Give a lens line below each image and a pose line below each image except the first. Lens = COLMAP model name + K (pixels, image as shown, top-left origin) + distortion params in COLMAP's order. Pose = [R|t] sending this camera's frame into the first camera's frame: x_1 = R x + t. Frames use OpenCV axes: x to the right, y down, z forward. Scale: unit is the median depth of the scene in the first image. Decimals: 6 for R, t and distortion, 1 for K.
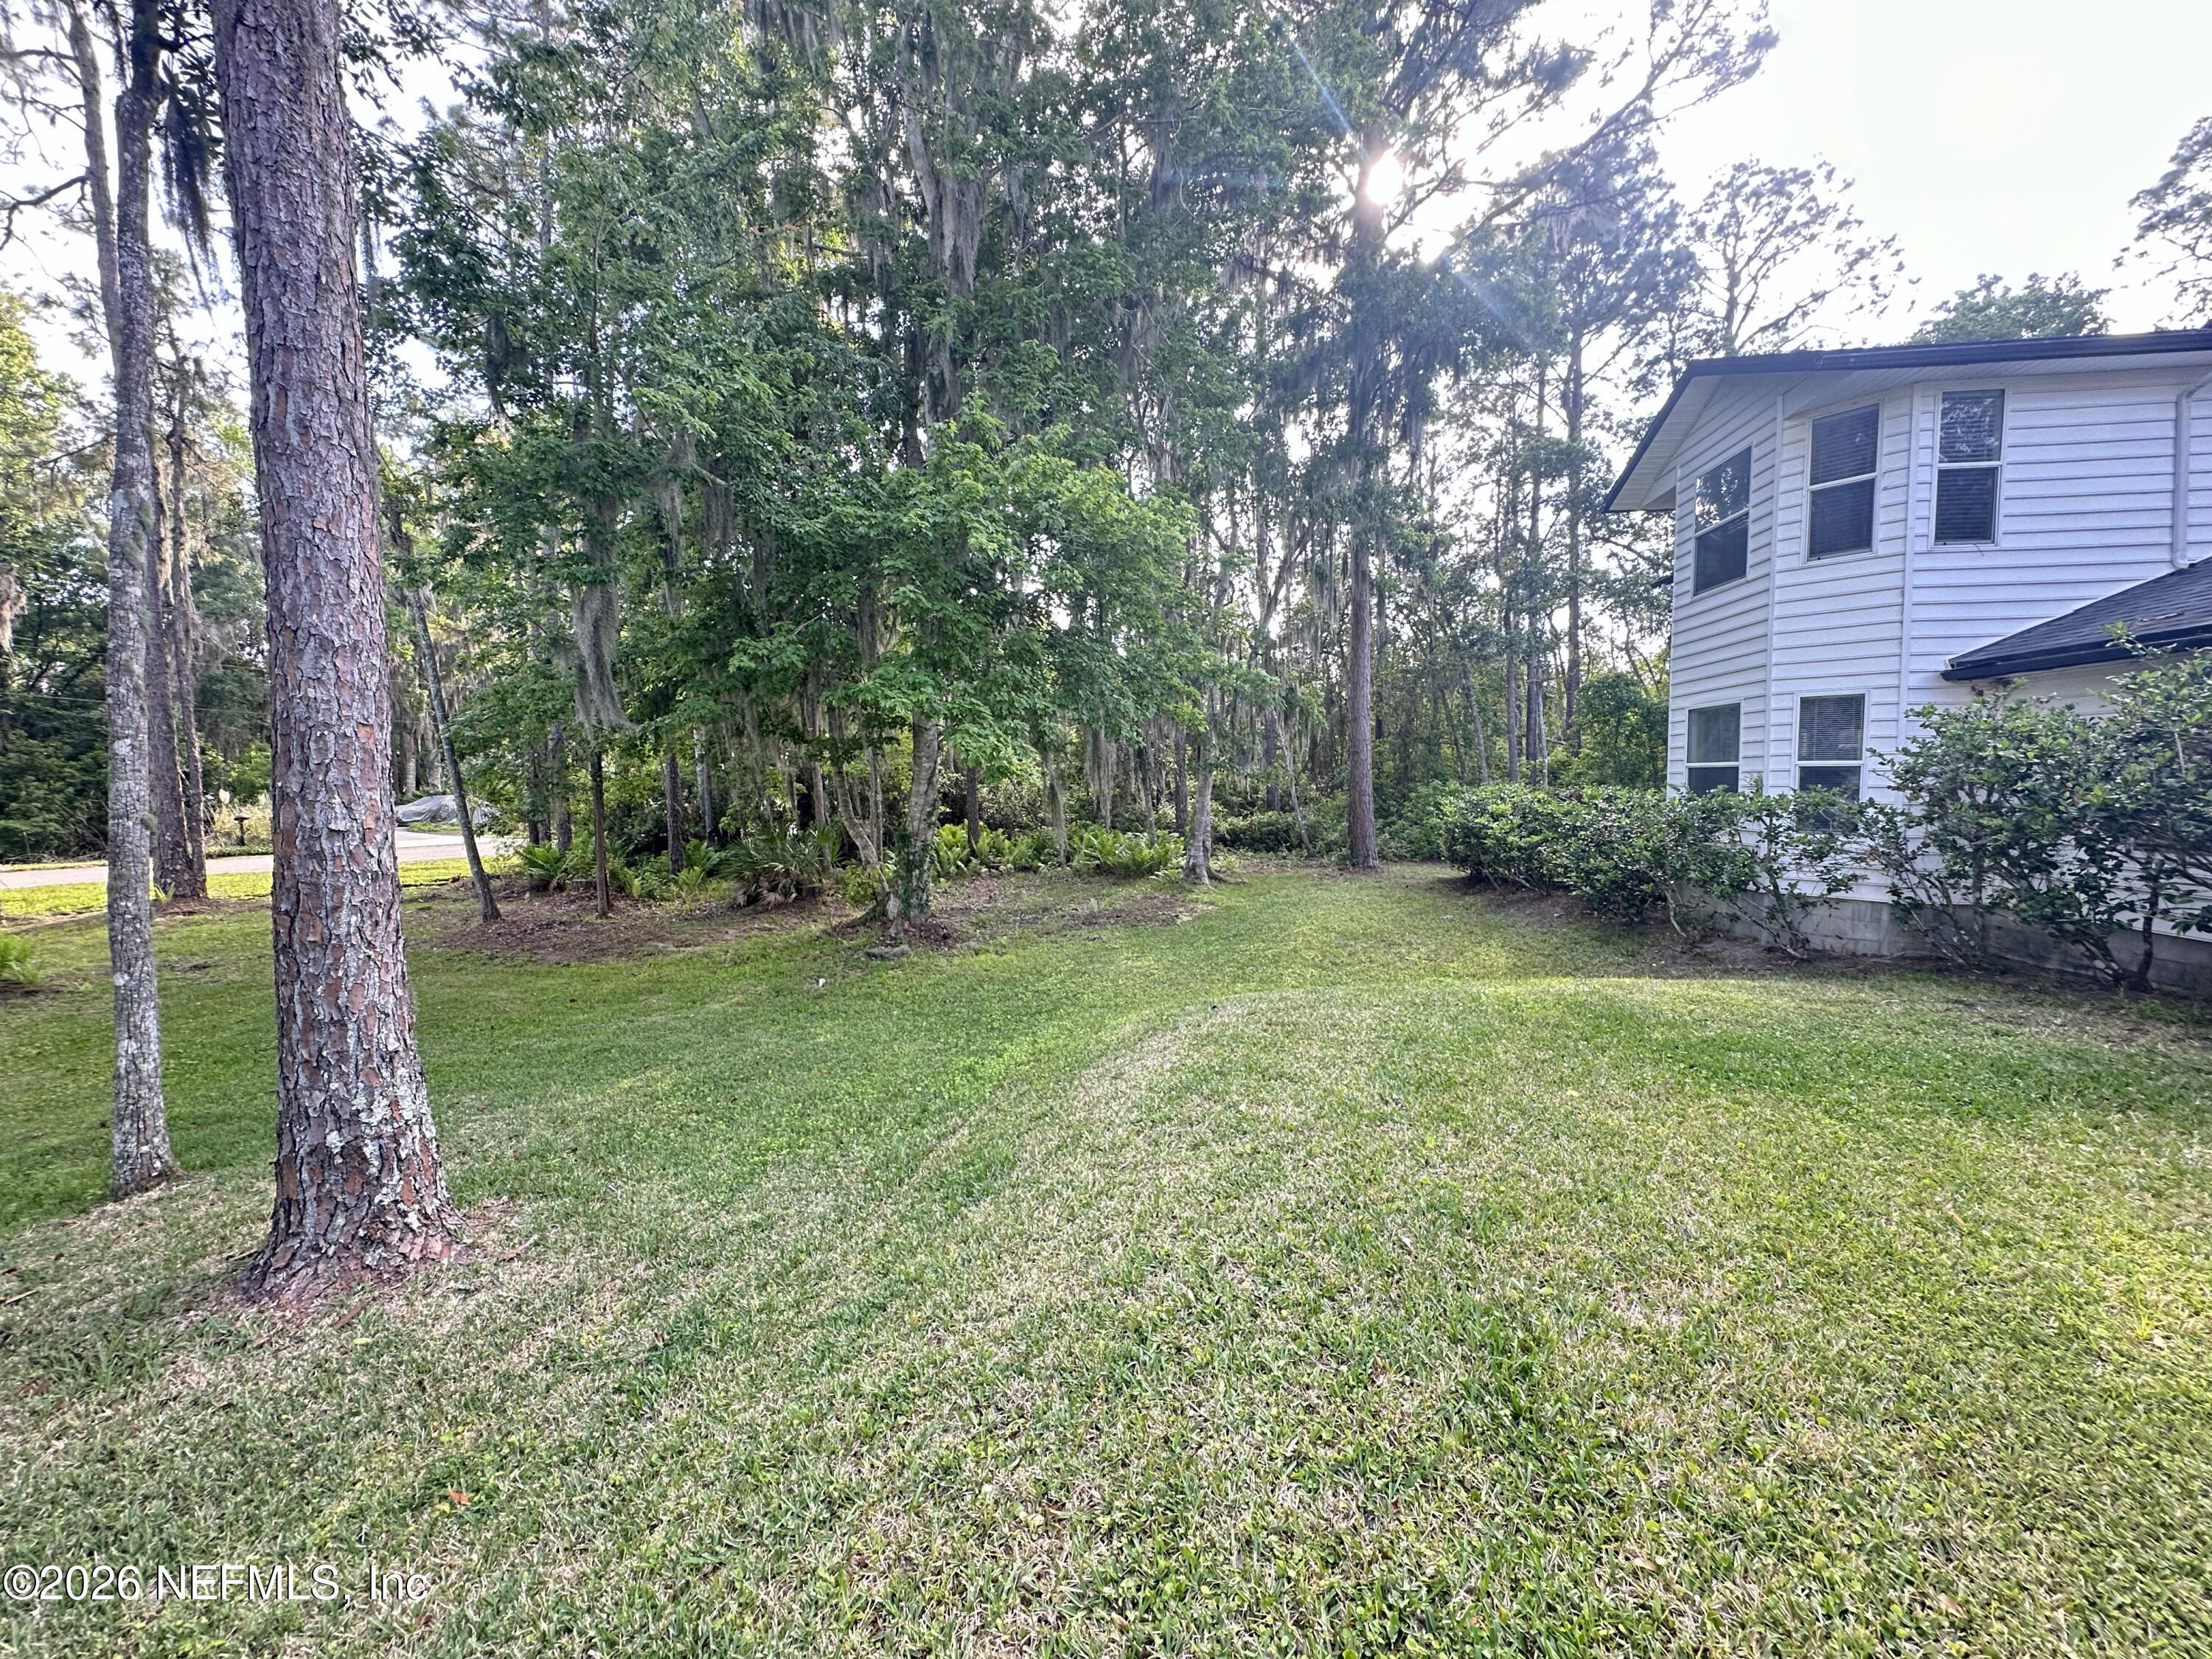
lens RADIAL K [[880.8, 0, 1103.0], [0, 880.8, 835.3], [0, 0, 1]] dist [-0.002376, -0.000336]
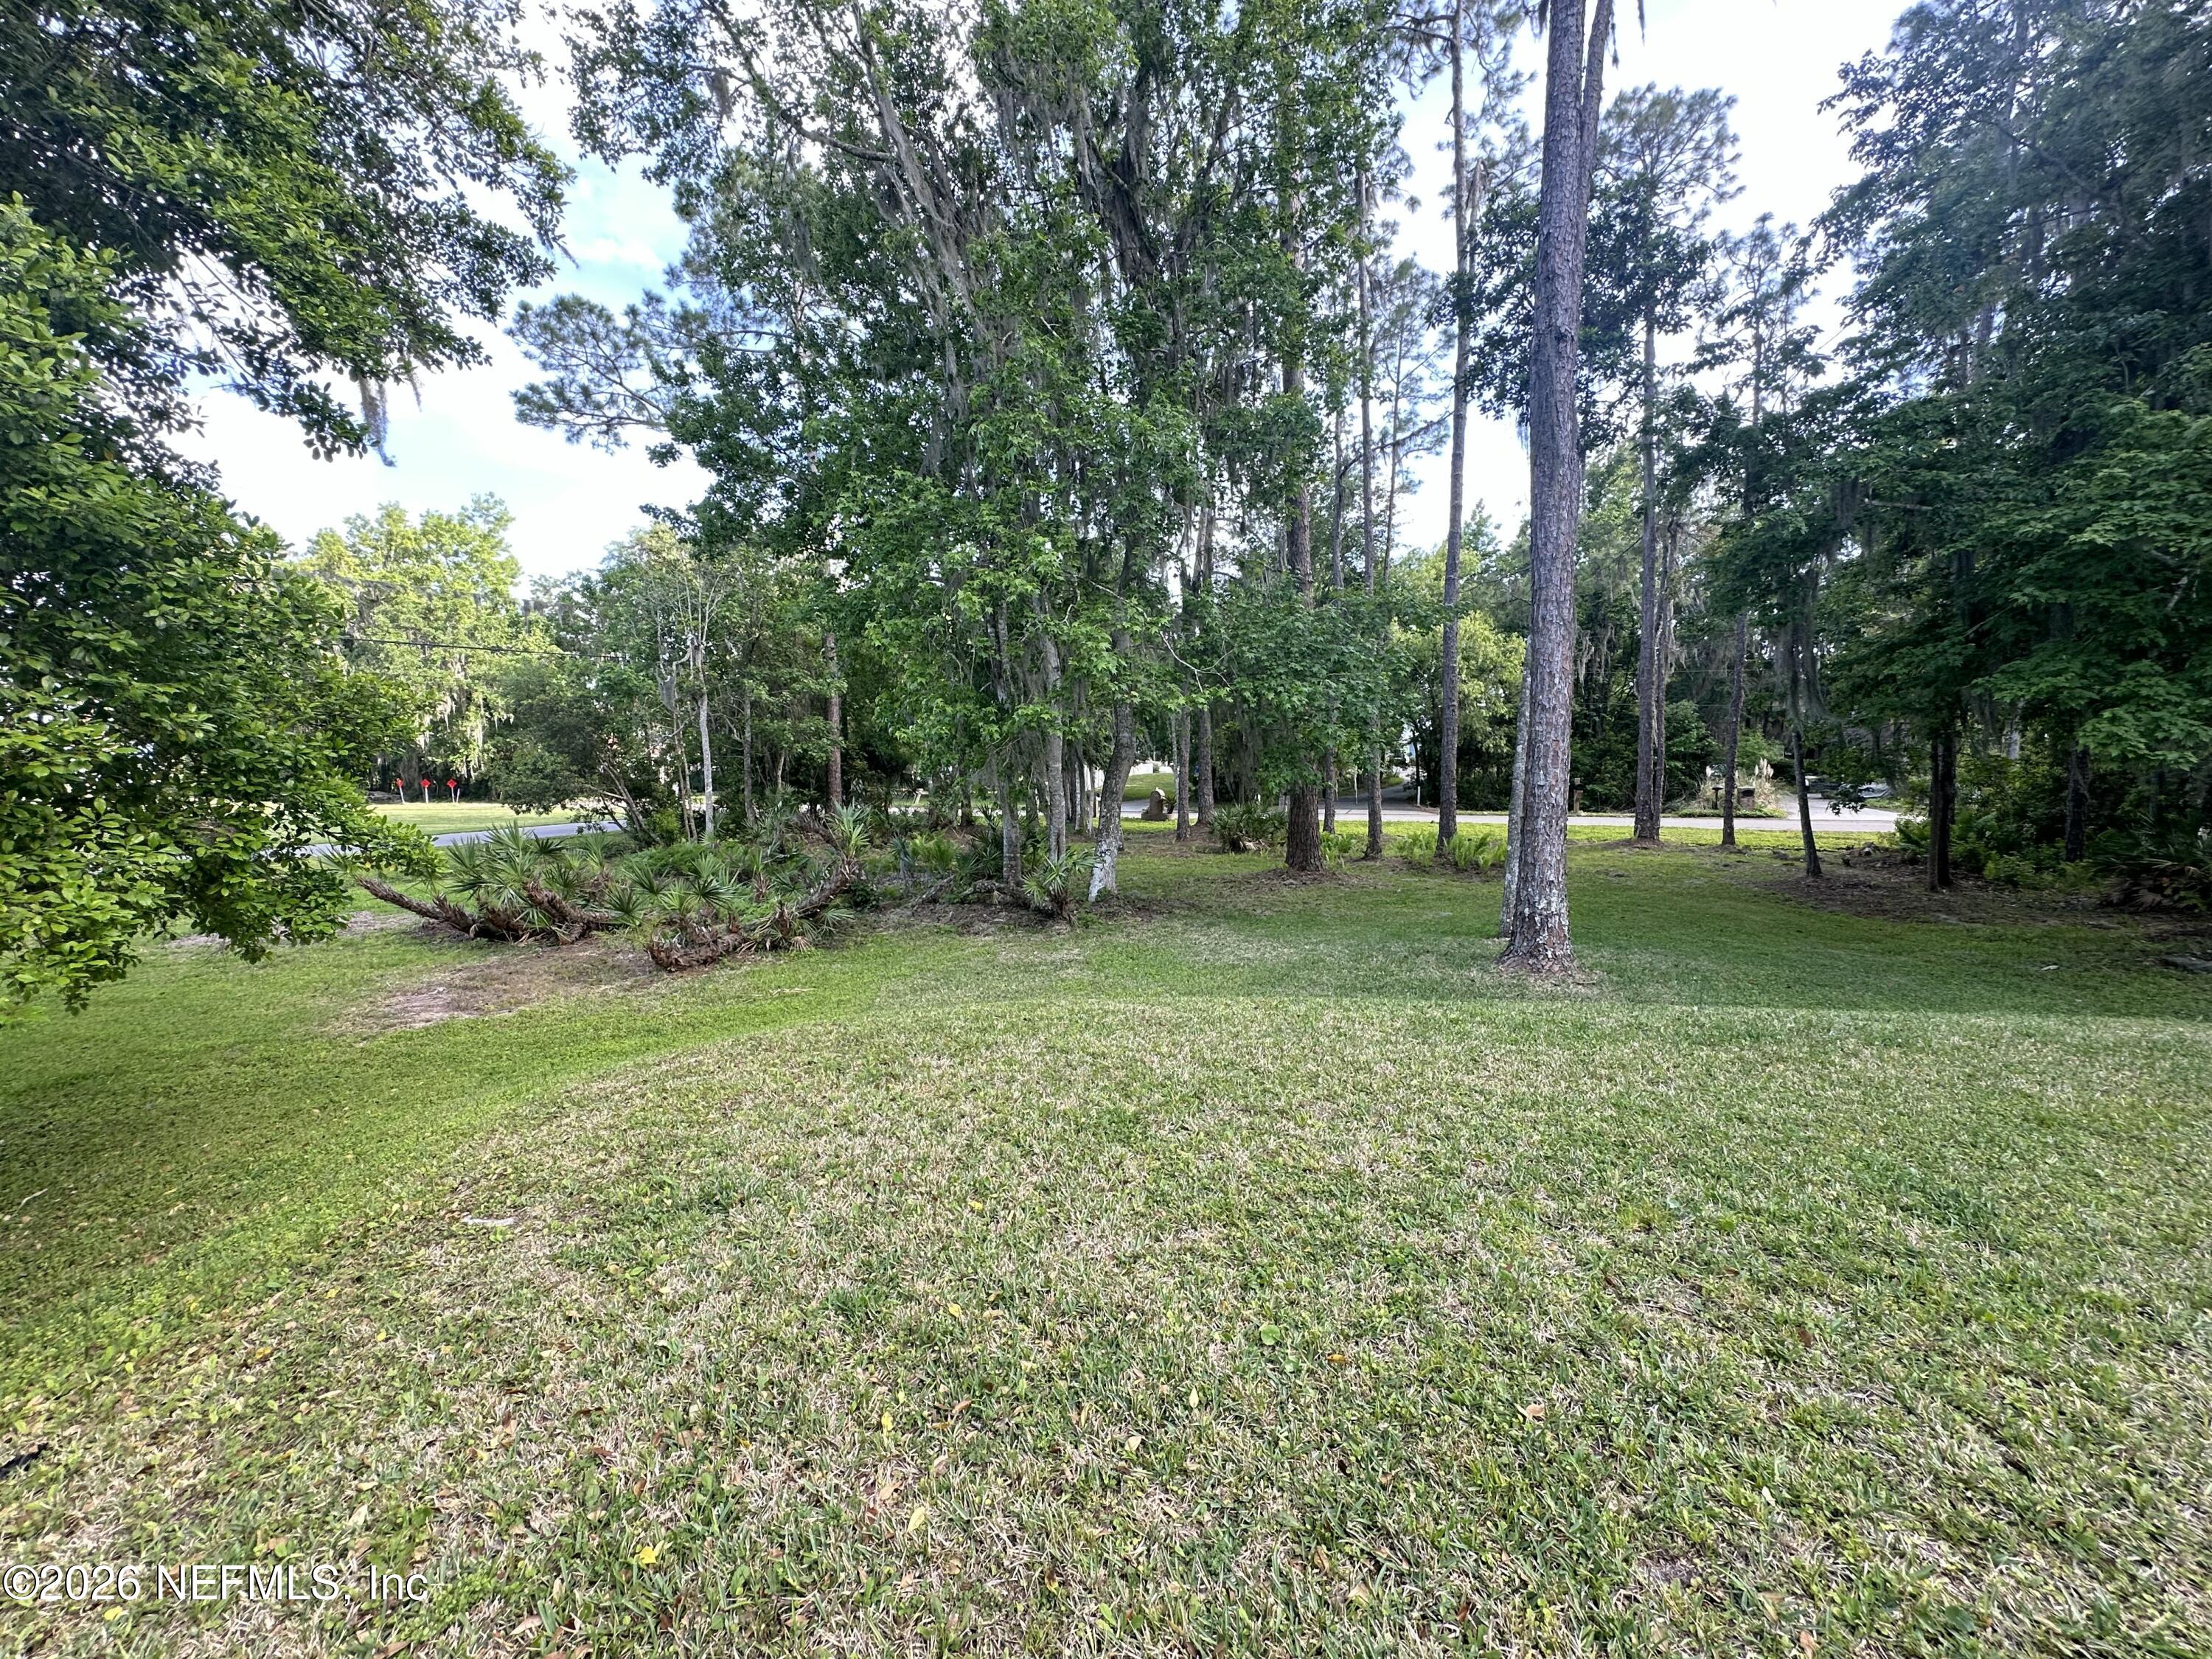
lens RADIAL K [[880.8, 0, 1107.2], [0, 880.8, 830.1], [0, 0, 1]] dist [-0.002376, -0.000336]
pose [[0.143554, 0.089512, -0.985586, 1.288934], [-0.064233, 0.994644, 0.080979, -0.004012], [0.987556, 0.051682, 0.148535, -0.512505]]
